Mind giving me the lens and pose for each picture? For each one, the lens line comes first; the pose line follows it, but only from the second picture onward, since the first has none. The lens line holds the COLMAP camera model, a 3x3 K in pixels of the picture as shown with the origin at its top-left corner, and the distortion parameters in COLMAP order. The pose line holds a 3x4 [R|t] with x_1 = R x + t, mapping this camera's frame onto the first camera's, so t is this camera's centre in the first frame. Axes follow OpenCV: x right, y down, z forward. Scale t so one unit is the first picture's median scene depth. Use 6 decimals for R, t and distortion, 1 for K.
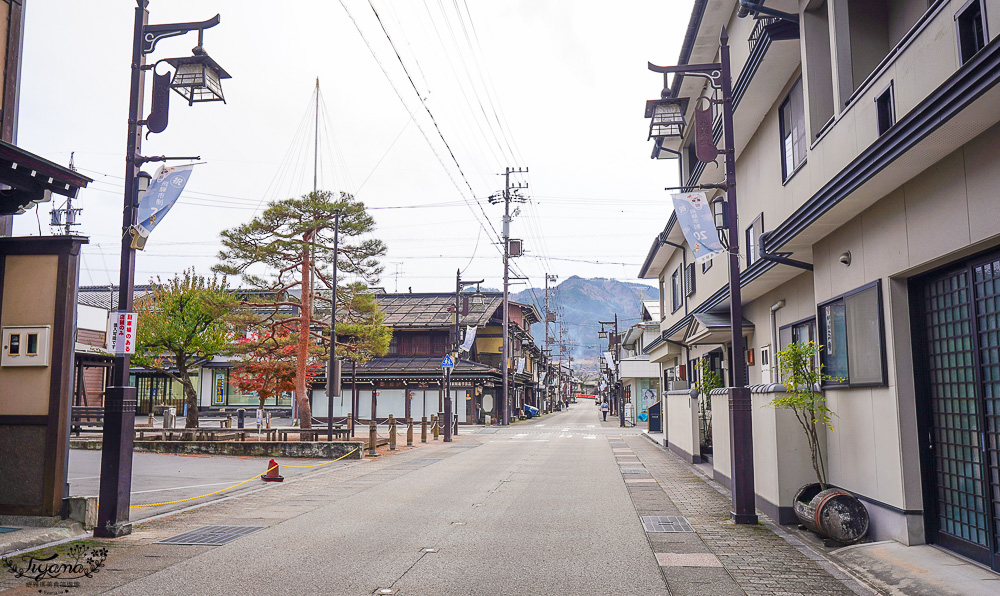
lens RADIAL K [[786.8, 0, 499.4], [0, 786.8, 300.4], [0, 0, 1]] dist [0.001985, 0.001708]
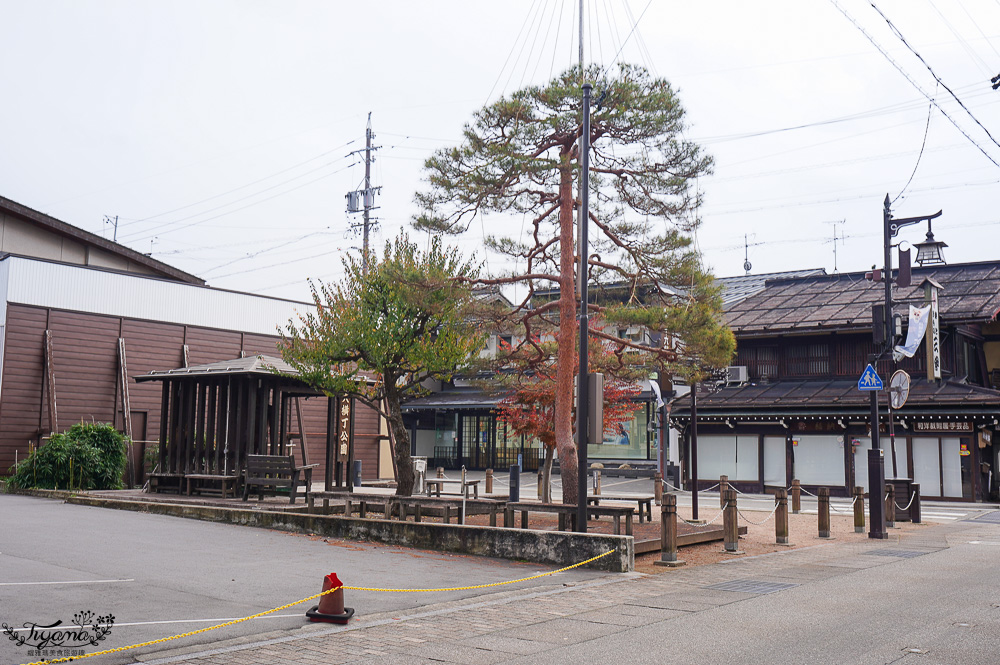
lens RADIAL K [[1039.4, 0, 501.5], [0, 1039.4, 327.2], [0, 0, 1]] dist [0.001503, 0.000000]
pose [[0.862014, -0.045899, -0.504802, 0.076353], [0.048760, 0.998782, -0.007550, 0.042599], [0.504533, -0.018105, 0.863202, 0.339794]]
